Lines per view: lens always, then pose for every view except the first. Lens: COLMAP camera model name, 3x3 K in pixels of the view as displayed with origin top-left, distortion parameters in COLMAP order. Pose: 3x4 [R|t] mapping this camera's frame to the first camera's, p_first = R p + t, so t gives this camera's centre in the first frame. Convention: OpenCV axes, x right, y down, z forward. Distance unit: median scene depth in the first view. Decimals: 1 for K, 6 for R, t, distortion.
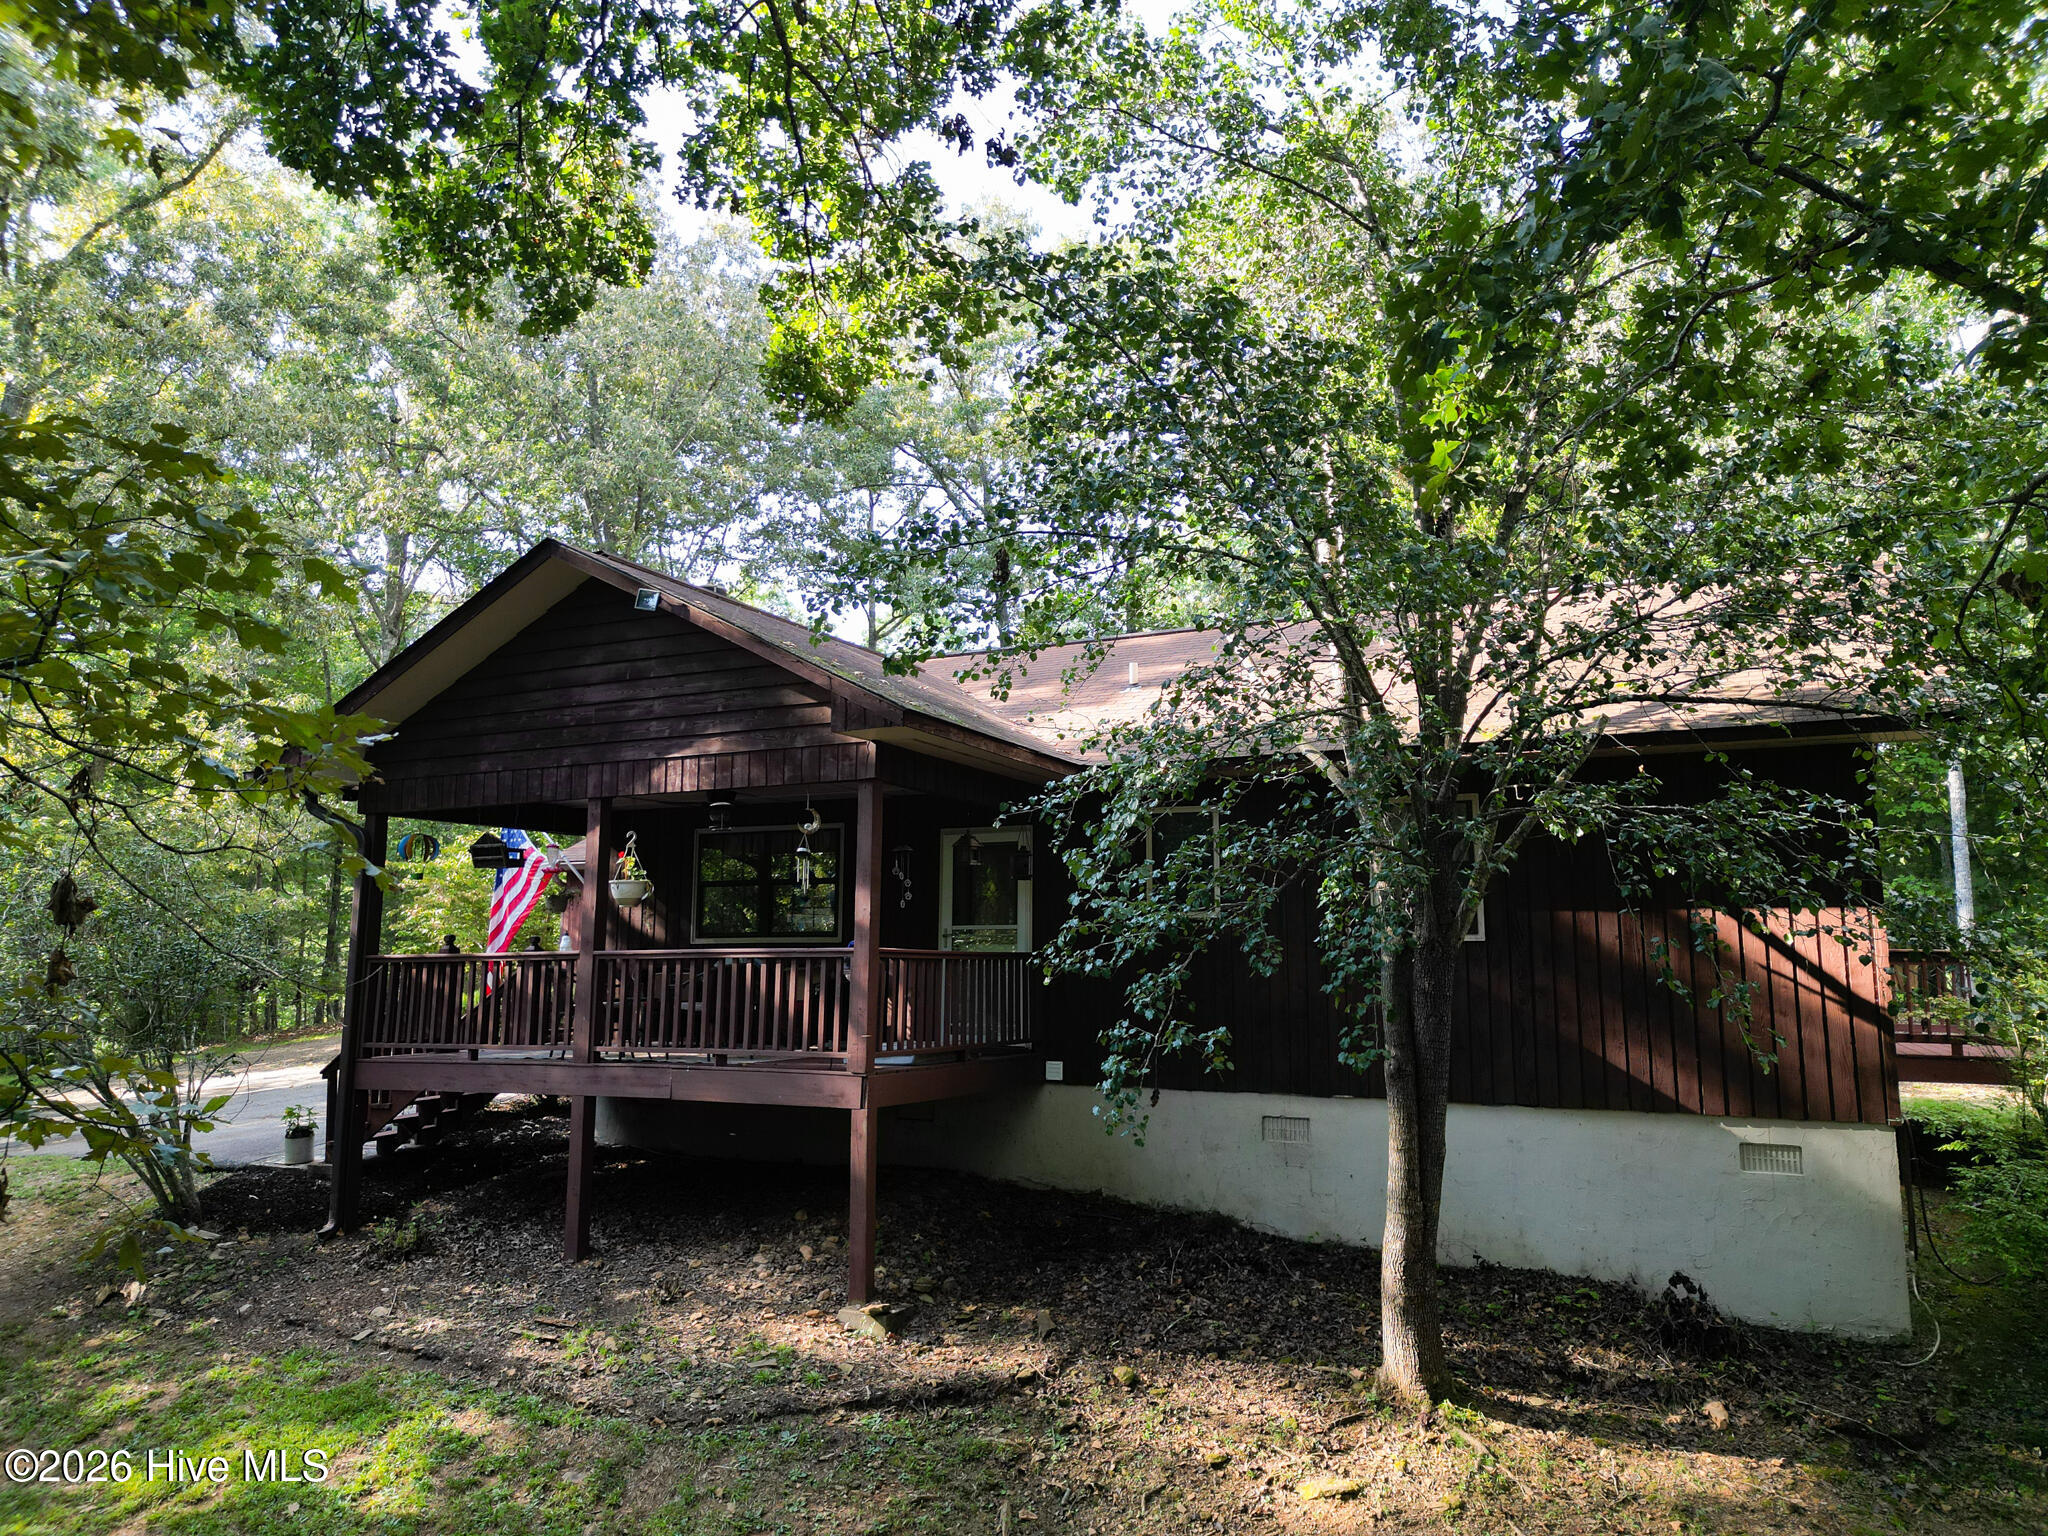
lens RADIAL K [[1449.1, 0, 1019.3], [0, 1449.1, 771.6], [0, 0, 1]] dist [0.029387, -0.017998]
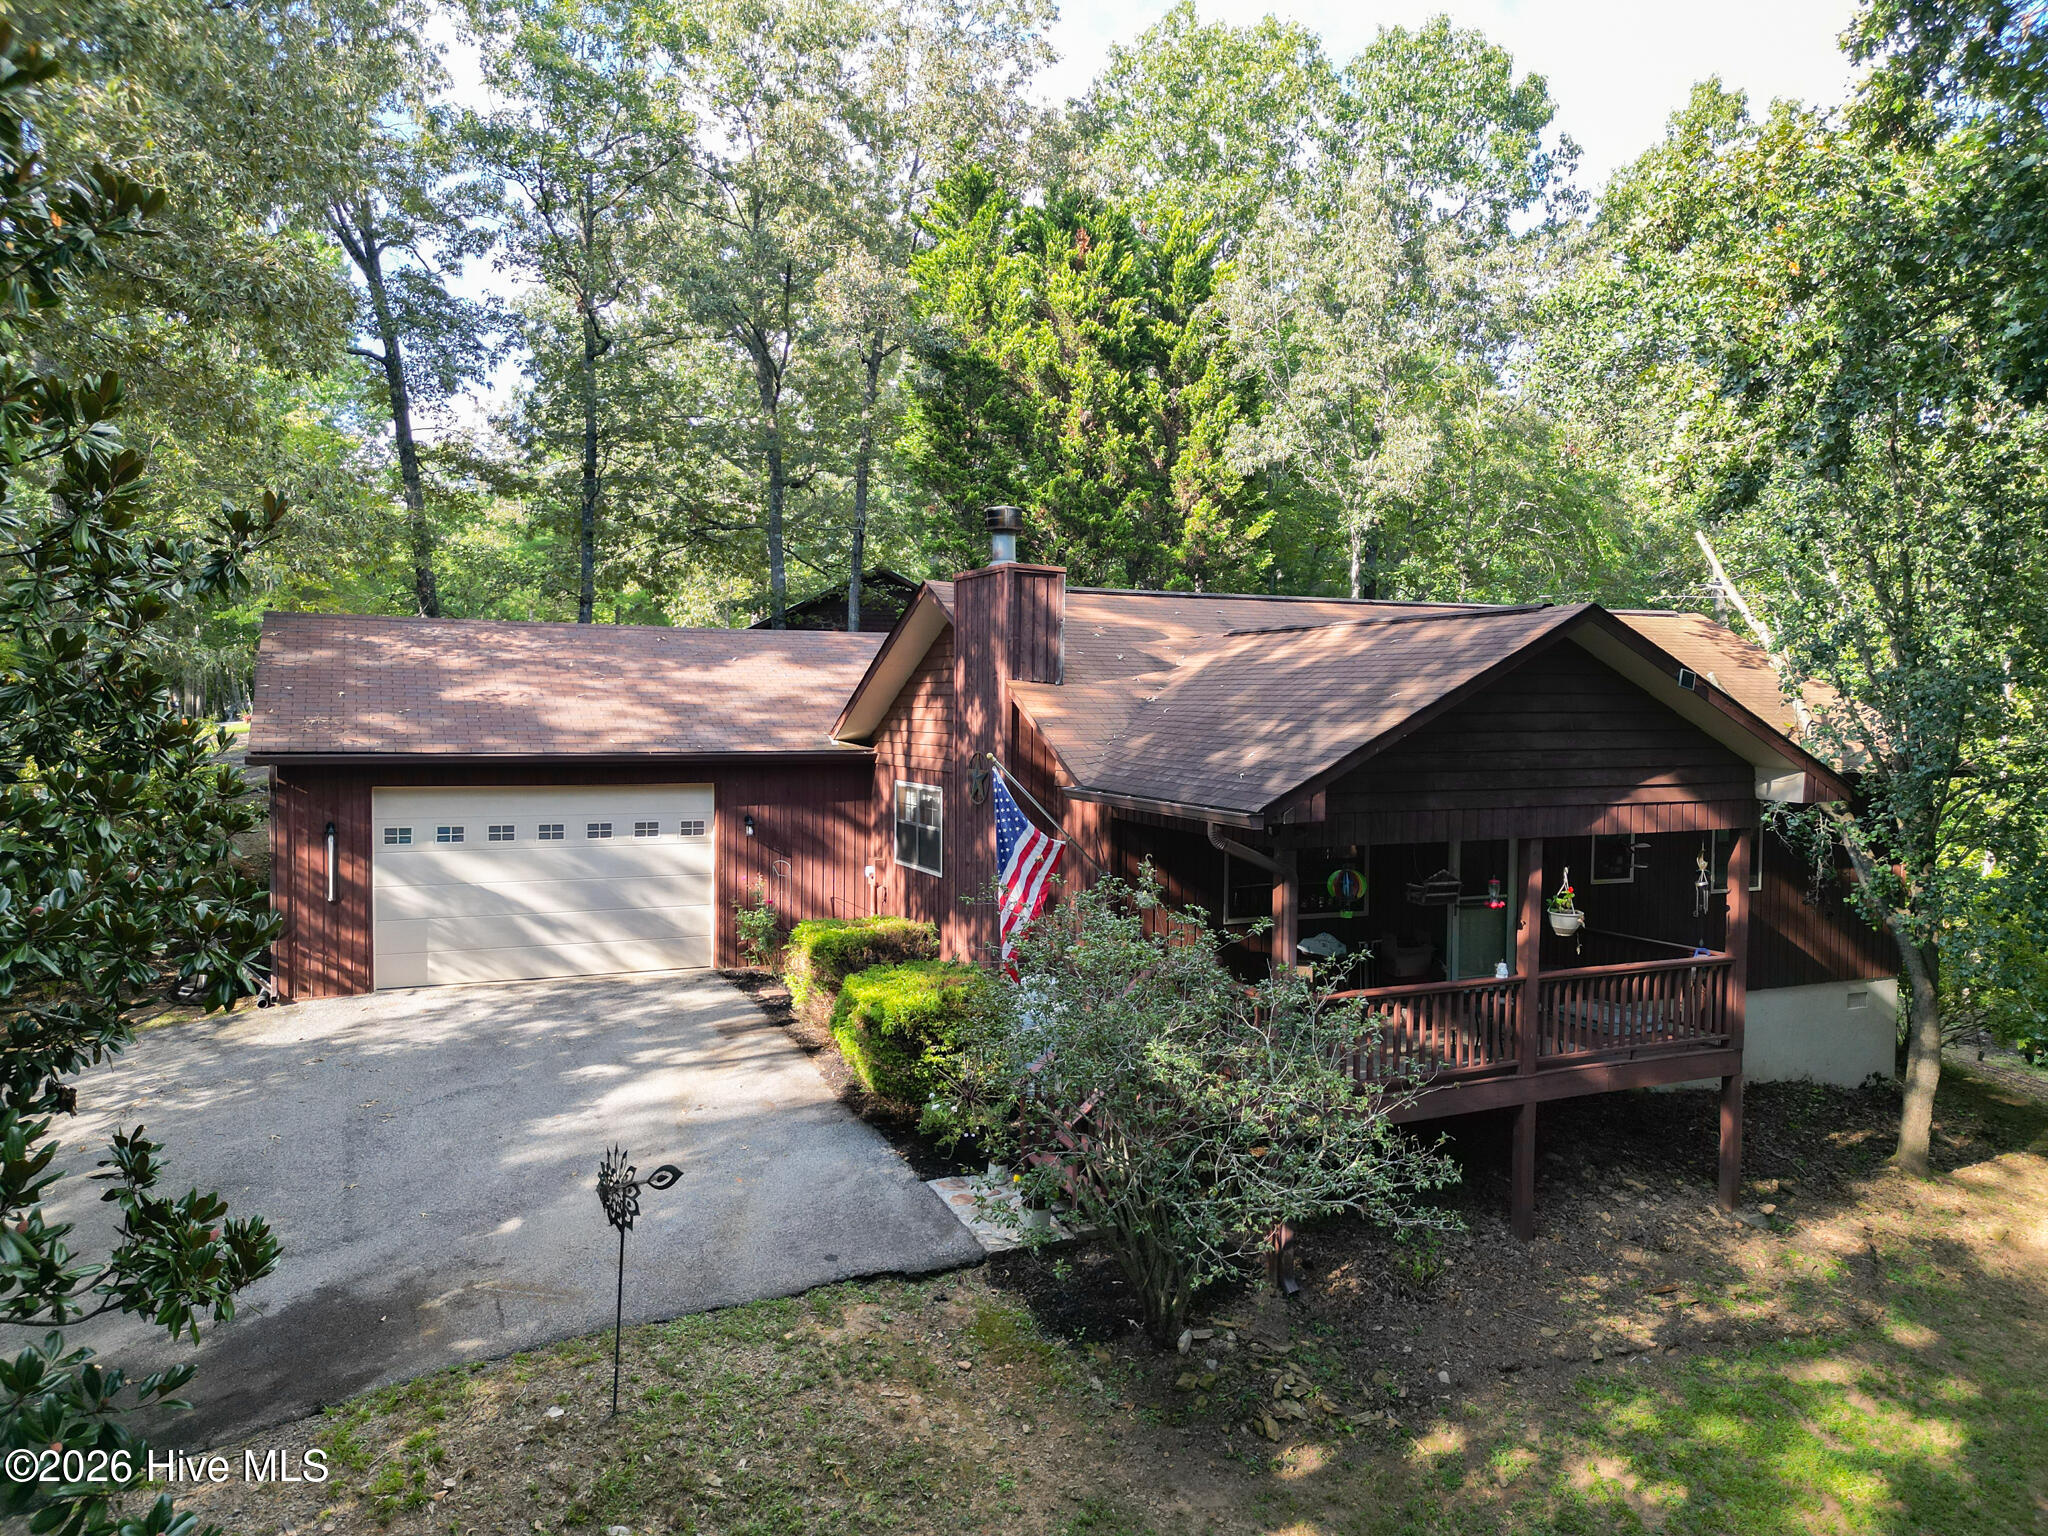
lens RADIAL K [[1449.1, 0, 1012.4], [0, 1449.1, 770.1], [0, 0, 1]] dist [0.029387, -0.017998]
pose [[0.653640, -0.035320, 0.755981, -1.413260], [-0.108280, 0.984269, 0.139608, -0.145201], [-0.749020, -0.173111, 0.639533, 0.627448]]
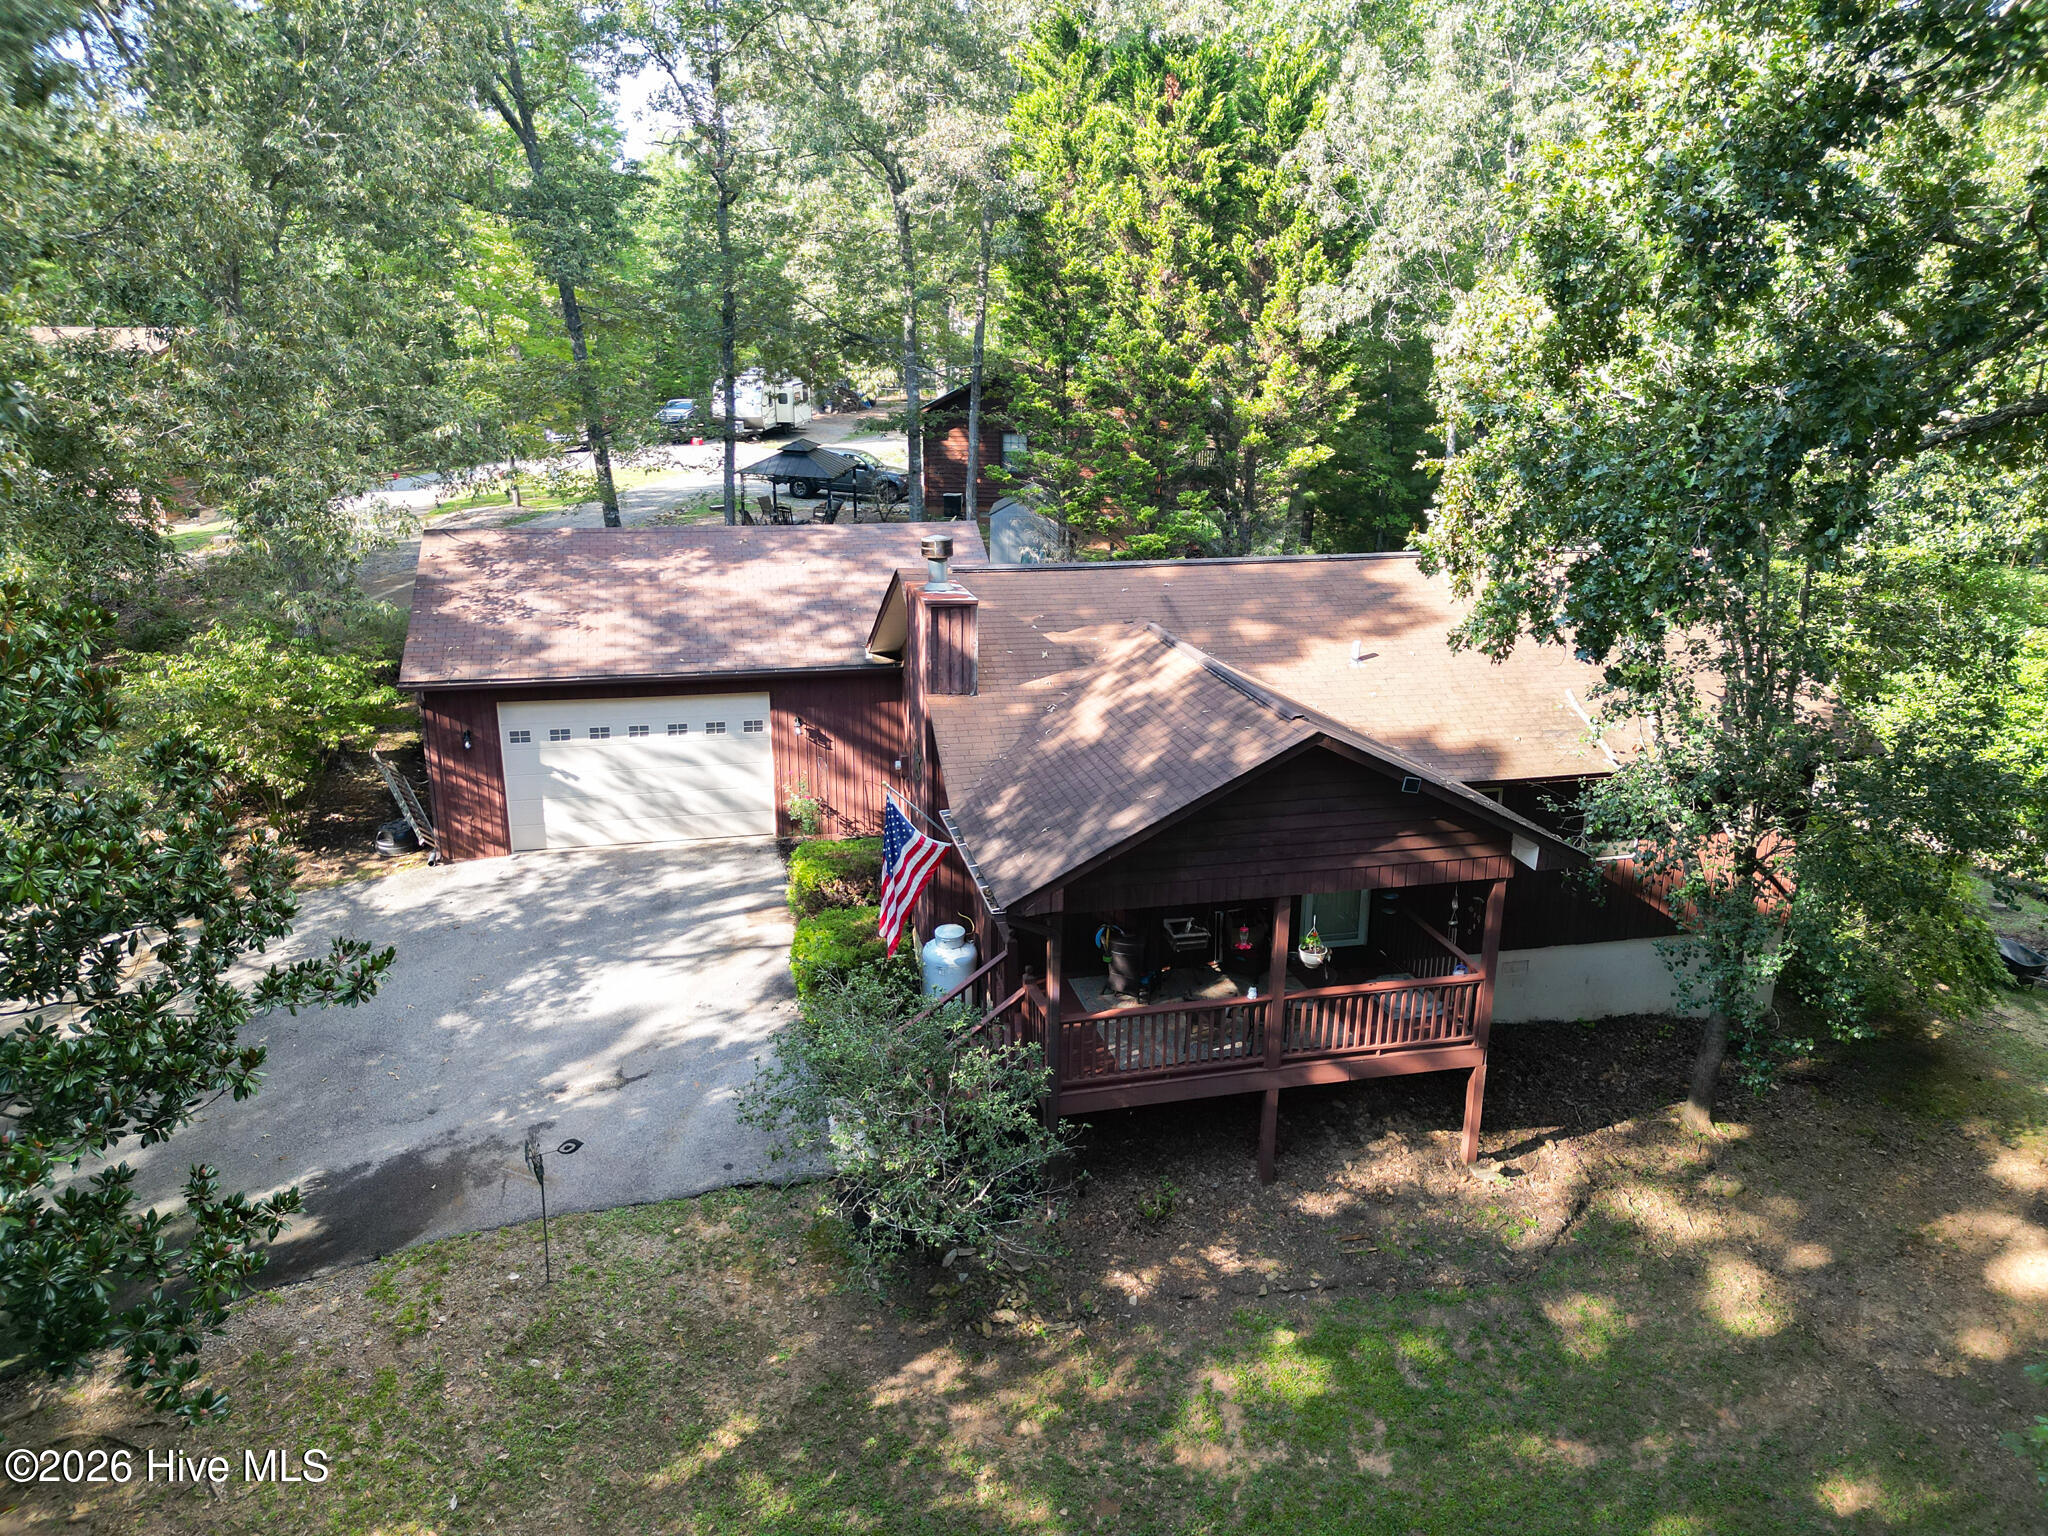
lens RADIAL K [[1449.1, 0, 1023.4], [0, 1449.1, 770.0], [0, 0, 1]] dist [0.029387, -0.017998]
pose [[0.790809, -0.184470, 0.583602, -1.283561], [-0.083898, 0.911830, 0.401905, -0.623818], [-0.606285, -0.366793, 0.705606, 0.254118]]
